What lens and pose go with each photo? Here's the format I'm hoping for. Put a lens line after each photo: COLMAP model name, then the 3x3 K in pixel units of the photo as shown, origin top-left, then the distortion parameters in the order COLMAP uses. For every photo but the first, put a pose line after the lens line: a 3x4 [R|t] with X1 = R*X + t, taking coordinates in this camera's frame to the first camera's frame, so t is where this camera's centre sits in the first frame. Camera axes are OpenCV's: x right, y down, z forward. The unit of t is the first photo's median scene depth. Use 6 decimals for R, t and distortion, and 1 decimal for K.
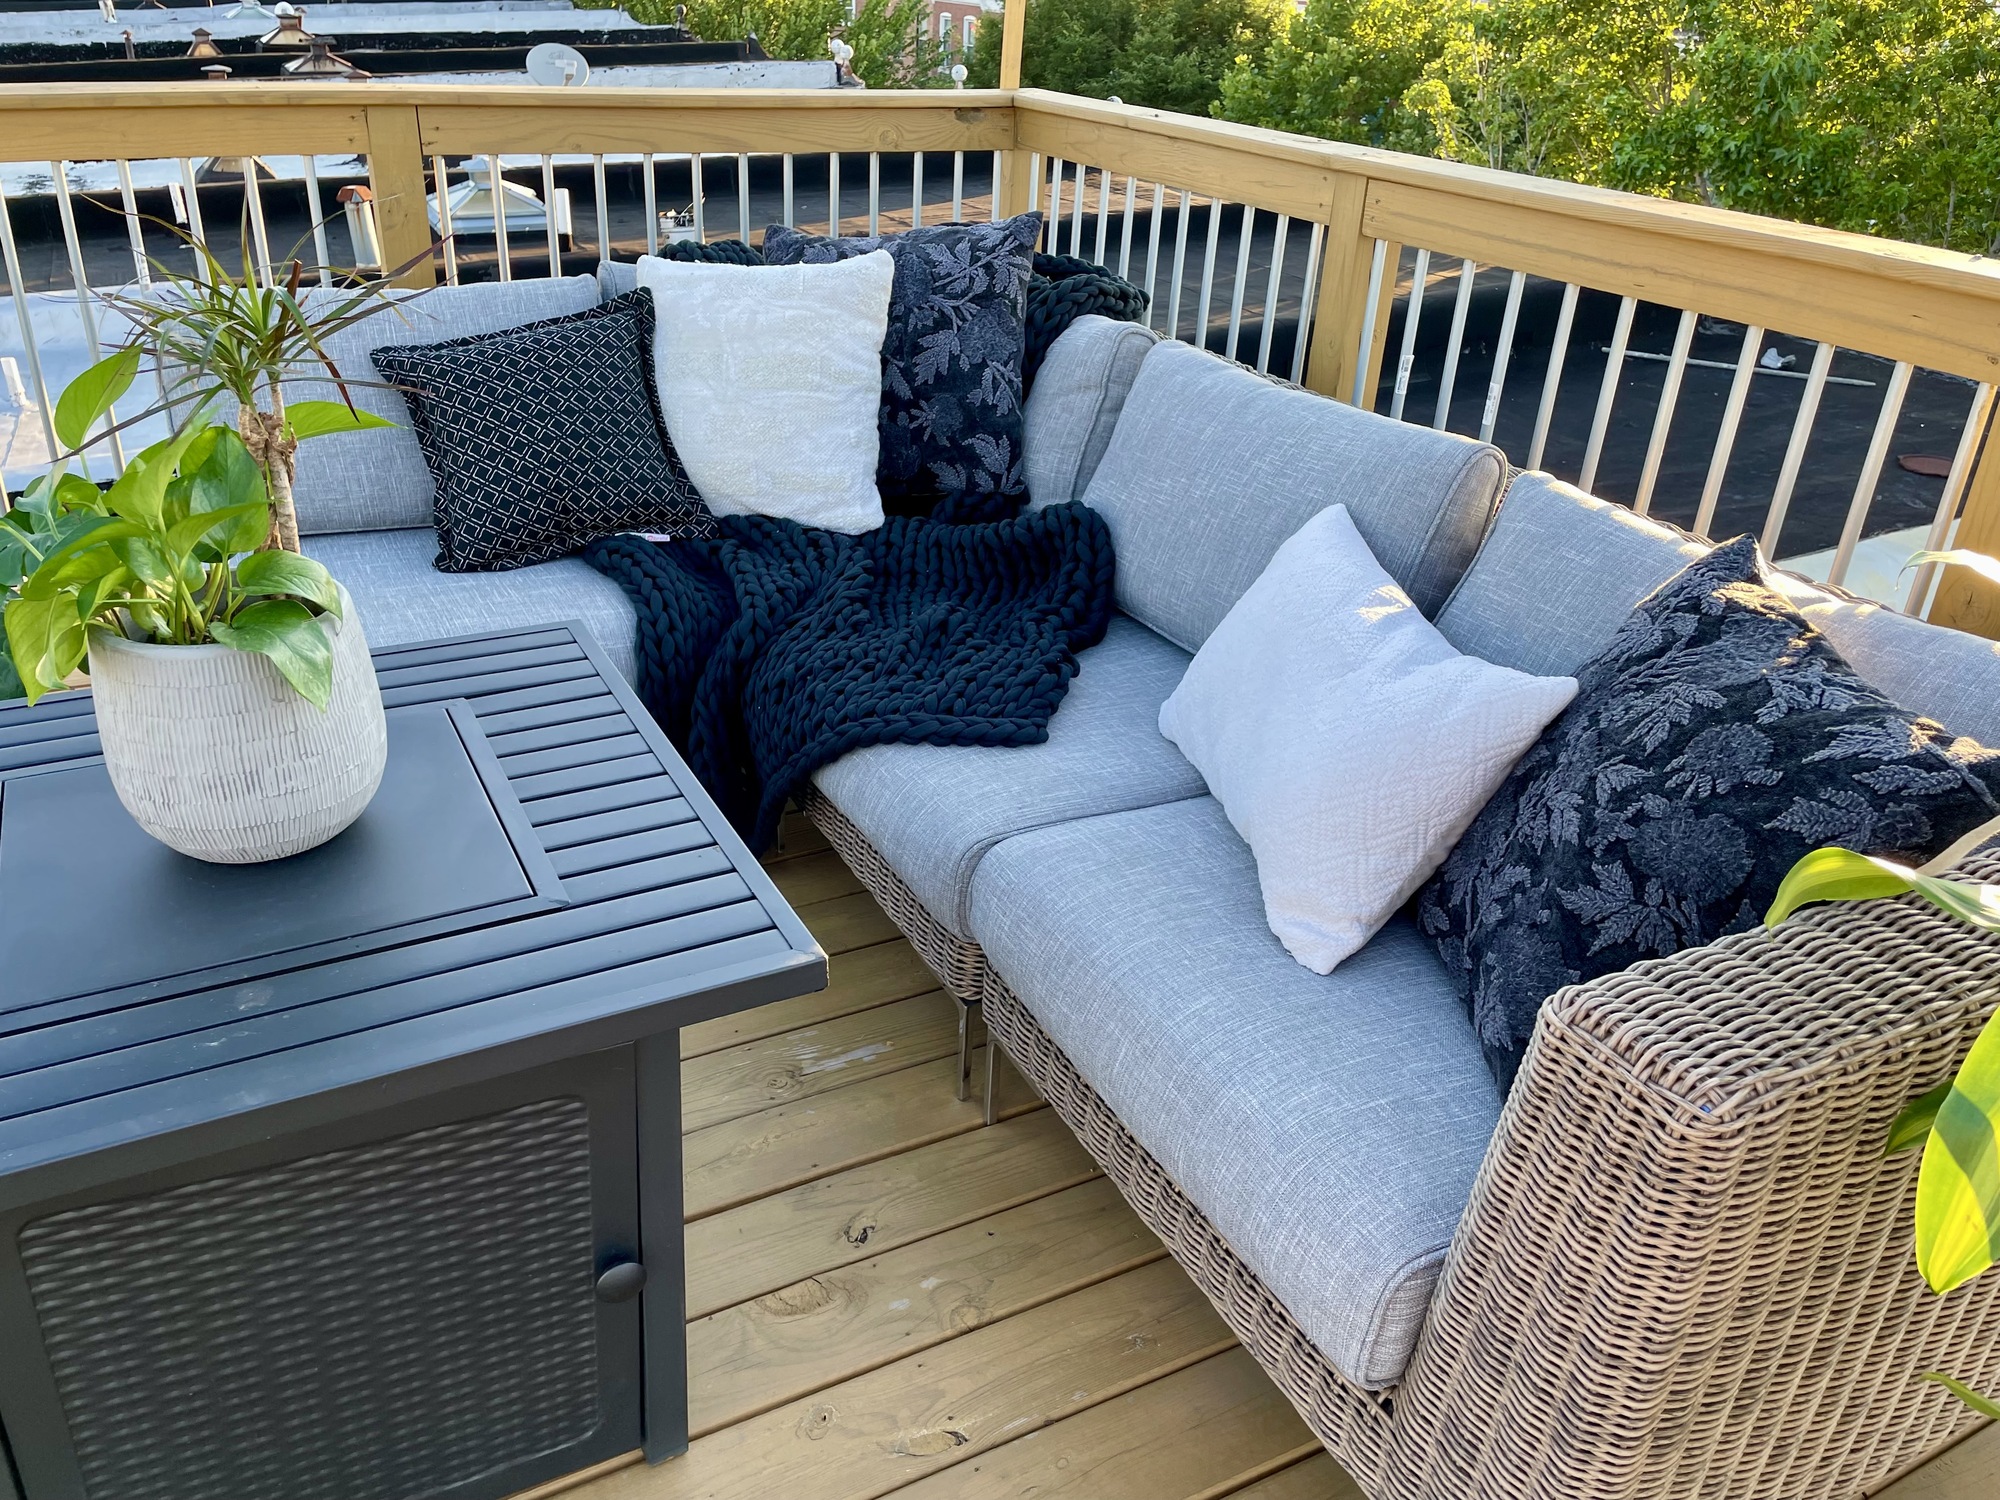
lens RADIAL K [[1545.9, 0, 968.5], [0, 1545.9, 753.7], [0, 0, 1]] dist [0.091959, -0.140130]
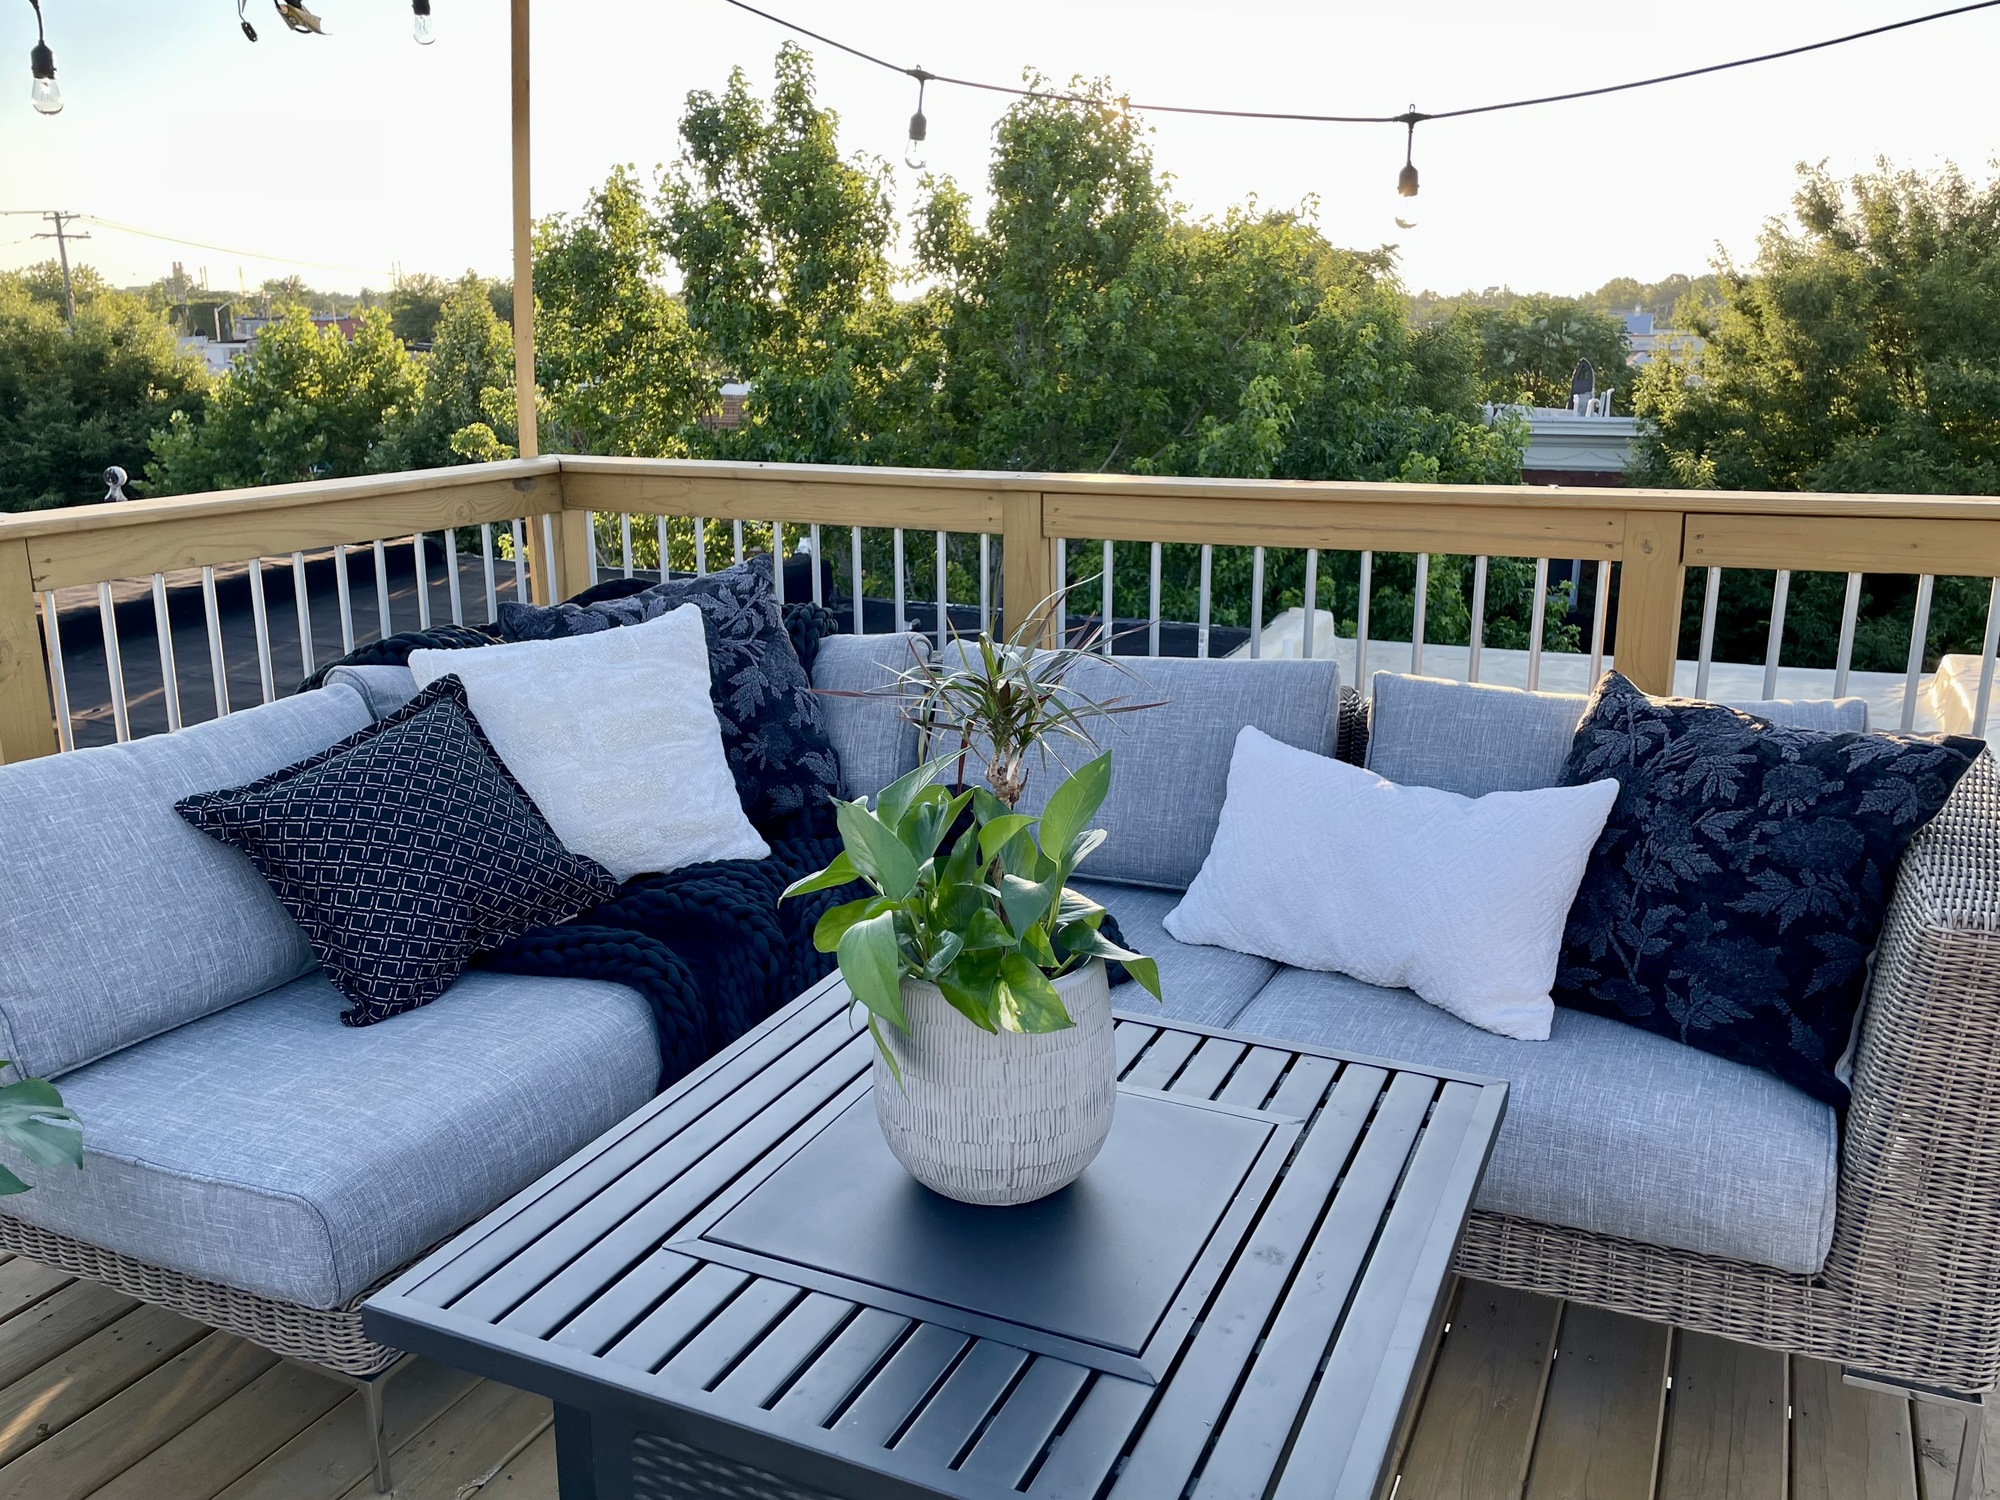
lens RADIAL K [[1610.9, 0, 984.1], [0, 1610.9, 751.4], [0, 0, 1]] dist [0.108549, -0.141125]
pose [[0.789727, -0.201214, 0.579520, -0.531066], [0.314336, 0.943966, -0.100601, -0.057517], [-0.526805, 0.261611, 0.808725, 0.044657]]
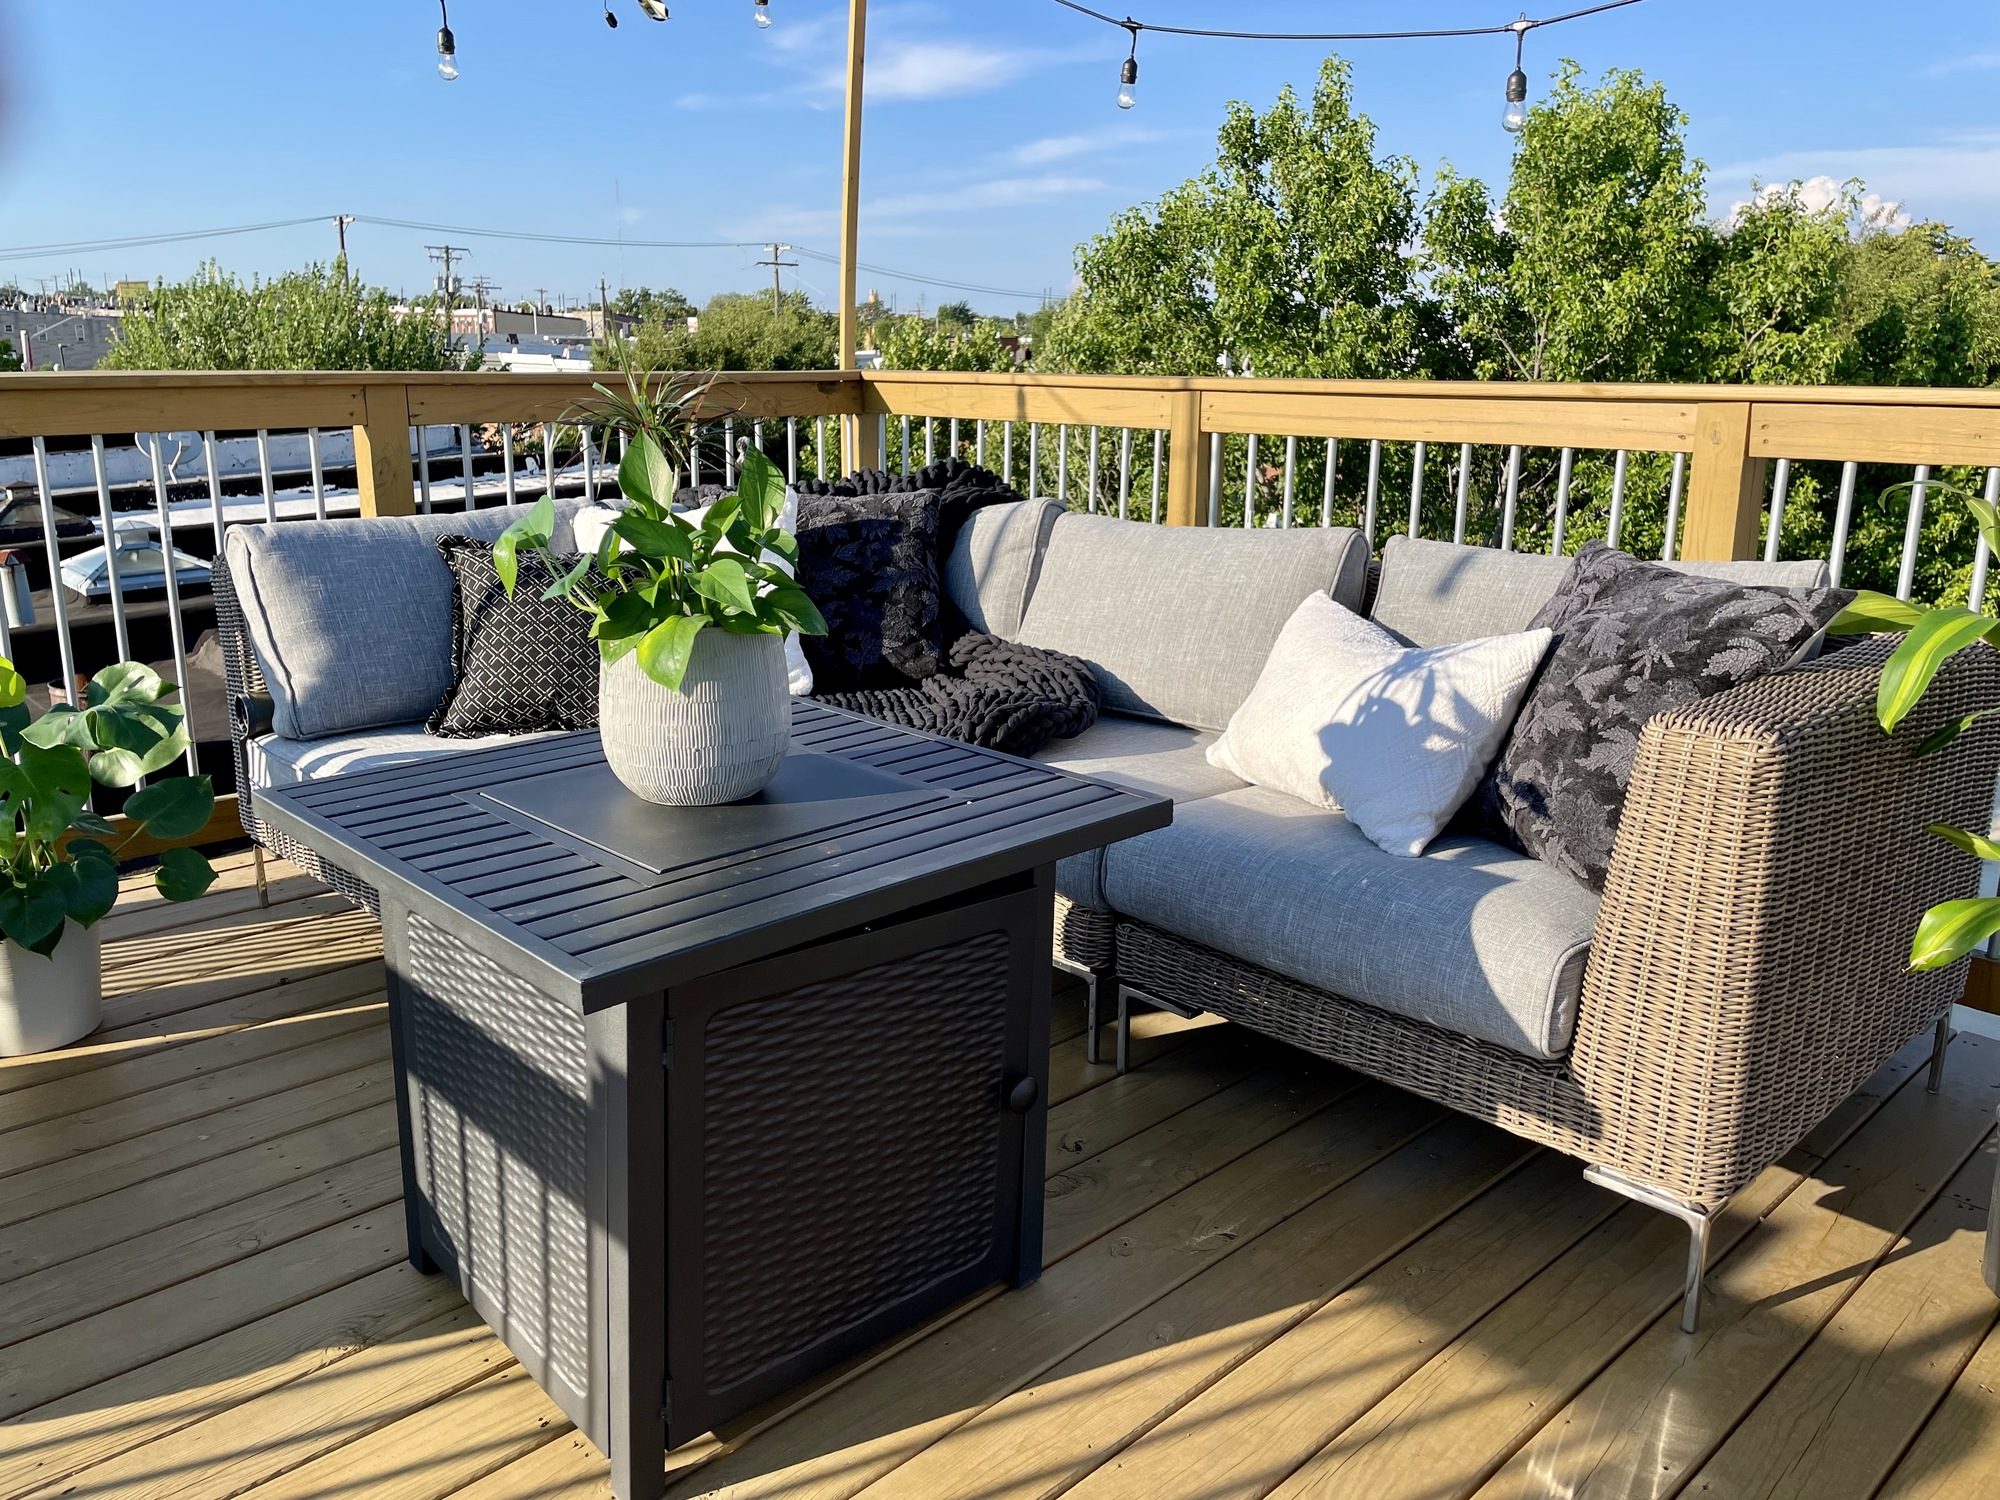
lens RADIAL K [[1534.8, 0, 992.5], [0, 1534.8, 719.8], [0, 0, 1]] dist [0.093112, -0.119988]
pose [[0.958599, -0.101807, 0.265939, -0.294896], [0.159443, 0.965679, -0.205044, 0.153951], [-0.235937, 0.238957, 0.941931, -0.159507]]
